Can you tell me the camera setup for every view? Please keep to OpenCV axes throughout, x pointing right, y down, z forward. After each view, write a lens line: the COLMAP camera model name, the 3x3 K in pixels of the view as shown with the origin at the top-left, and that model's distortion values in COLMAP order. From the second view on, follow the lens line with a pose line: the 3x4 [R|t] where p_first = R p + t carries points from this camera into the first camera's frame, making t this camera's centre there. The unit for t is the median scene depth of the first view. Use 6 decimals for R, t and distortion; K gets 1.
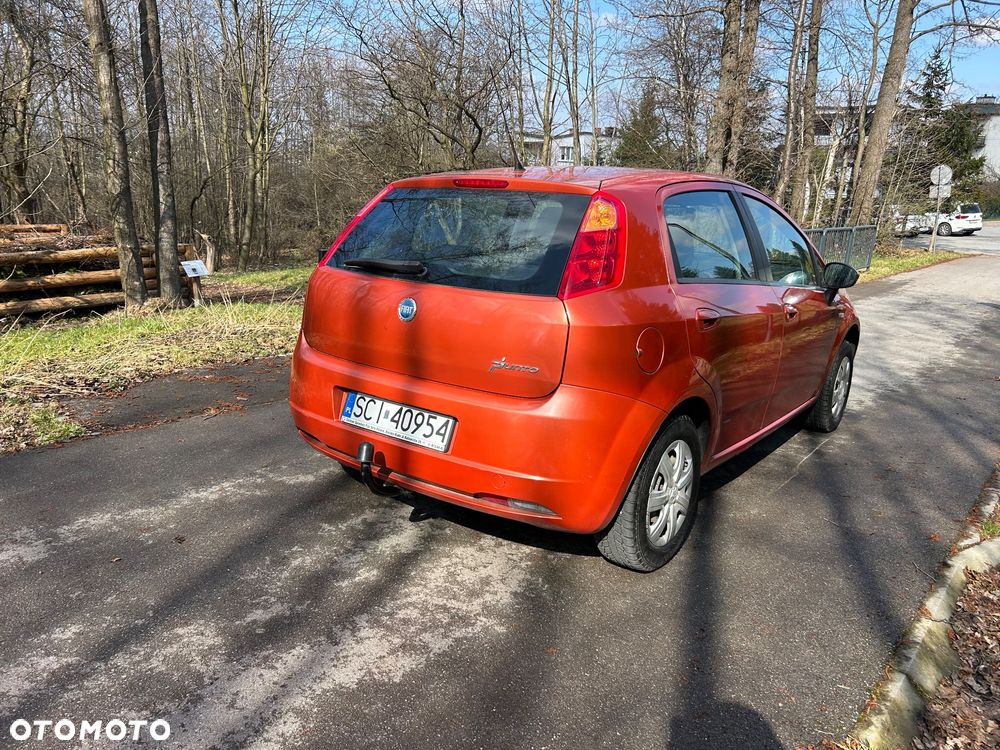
lens RADIAL K [[746.0, 0, 489.2], [0, 746.0, 374.2], [0, 0, 1]] dist [0.058365, -0.066570]
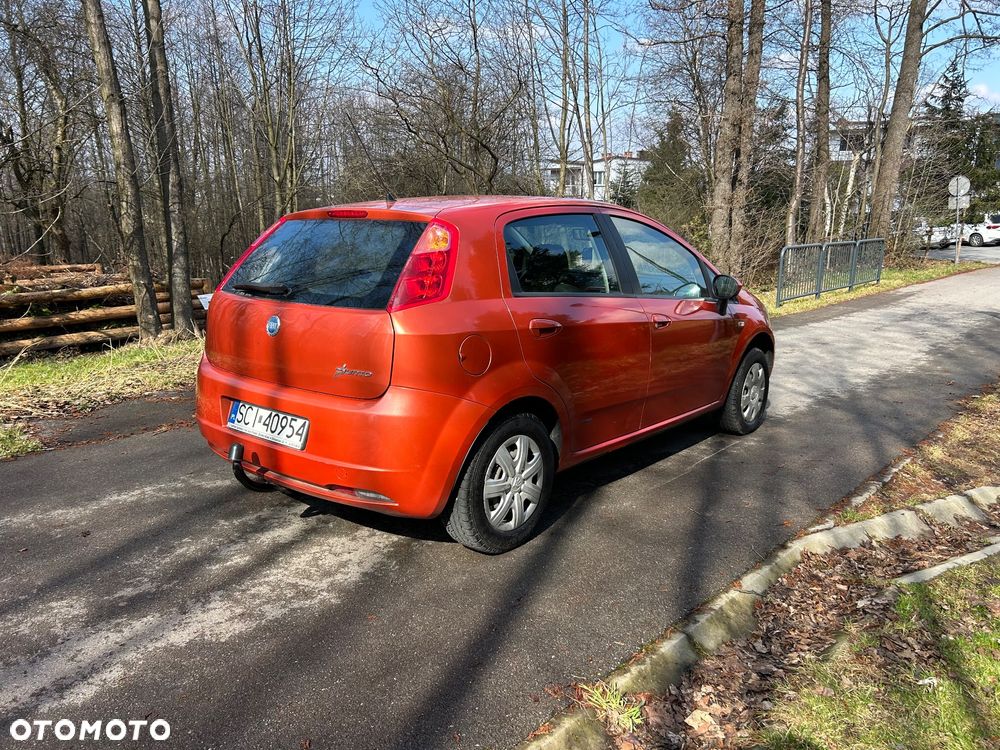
lens RADIAL K [[744.8, 0, 500.0], [0, 744.8, 375.0], [0, 0, 1]] dist [0.049784, -0.052903]
pose [[0.998770, -0.026170, -0.042118, 0.225670], [0.024790, 0.999149, -0.032958, 0.027773], [0.042945, 0.031873, 0.998569, -0.097574]]
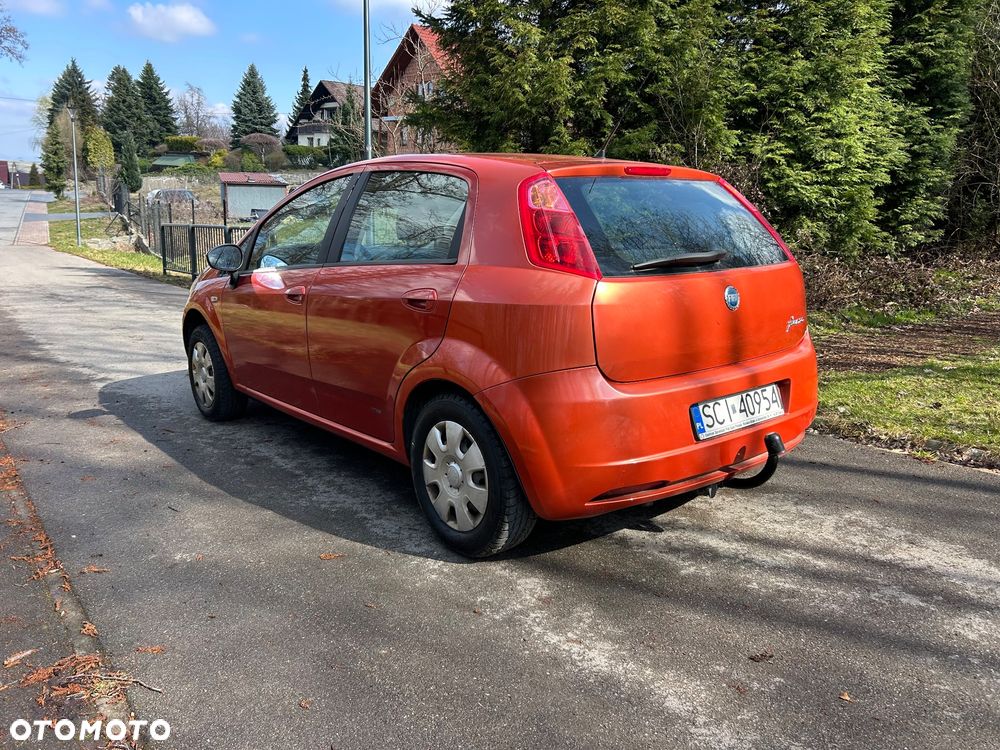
lens RADIAL K [[744.8, 0, 500.0], [0, 744.8, 375.0], [0, 0, 1]] dist [0.049784, -0.052903]
pose [[0.226611, -0.247109, 0.942117, -0.914337], [0.240058, 0.951611, 0.191857, -0.203575], [-0.943938, 0.182685, 0.274966, 0.831539]]
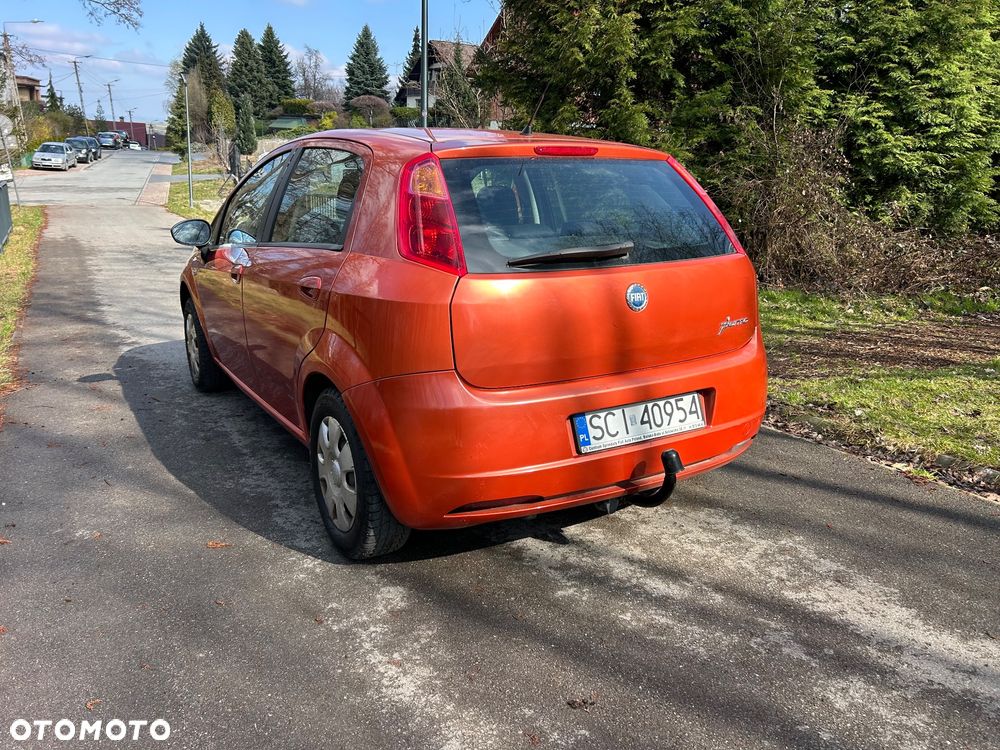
lens RADIAL K [[745.5, 0, 490.0], [0, 745.5, 385.3], [0, 0, 1]] dist [0.055373, -0.059564]
pose [[0.374357, -0.287927, 0.881451, -0.793408], [0.228622, 0.949887, 0.213184, -0.173608], [-0.898660, 0.121712, 0.421423, 0.637809]]
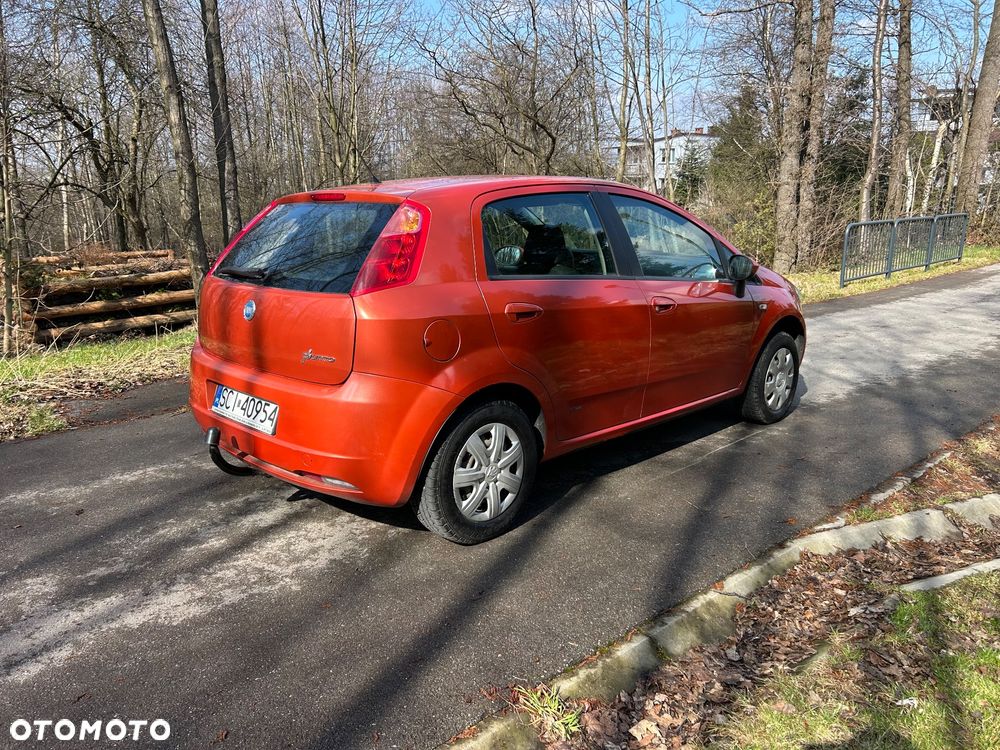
lens RADIAL K [[743.8, 0, 486.5], [0, 743.8, 368.9], [0, 0, 1]] dist [0.049164, -0.052897]
pose [[0.988752, -0.018924, -0.148359, 0.332842], [0.016254, 0.999684, -0.019193, 0.024321], [0.148675, 0.016565, 0.988747, -0.057843]]
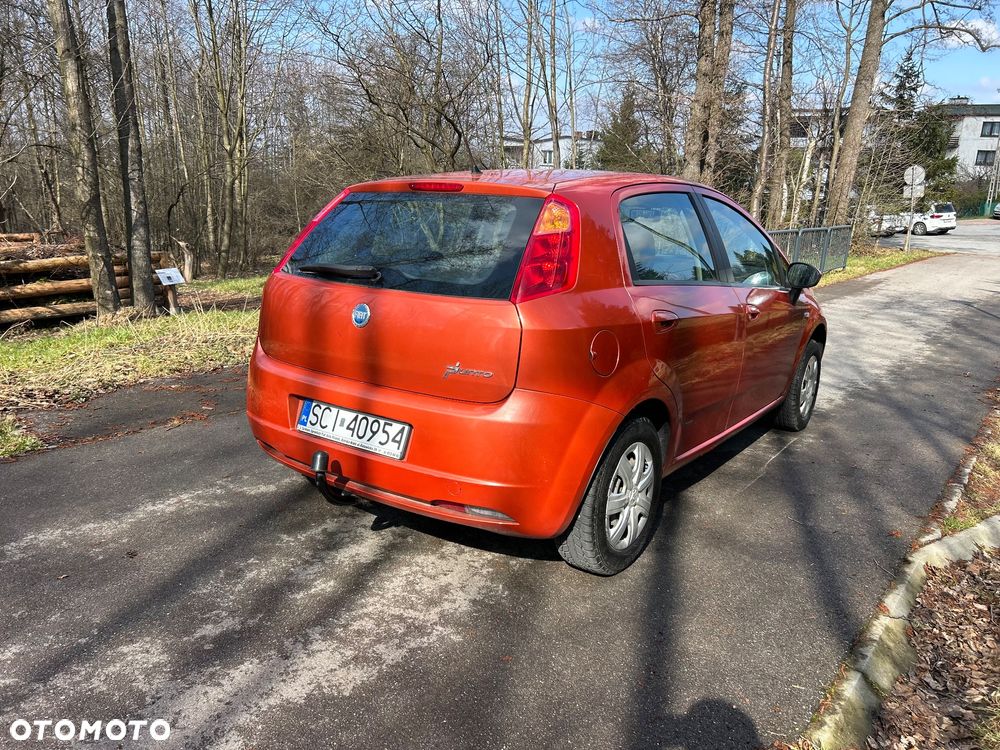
lens RADIAL K [[746.7, 0, 496.8], [0, 746.7, 374.7], [0, 0, 1]] dist [0.056591, -0.062977]
pose [[0.999471, -0.016493, 0.028026, 0.032148], [0.016627, 0.999851, -0.004560, -0.000482], [-0.027946, 0.005024, 0.999597, 0.007125]]
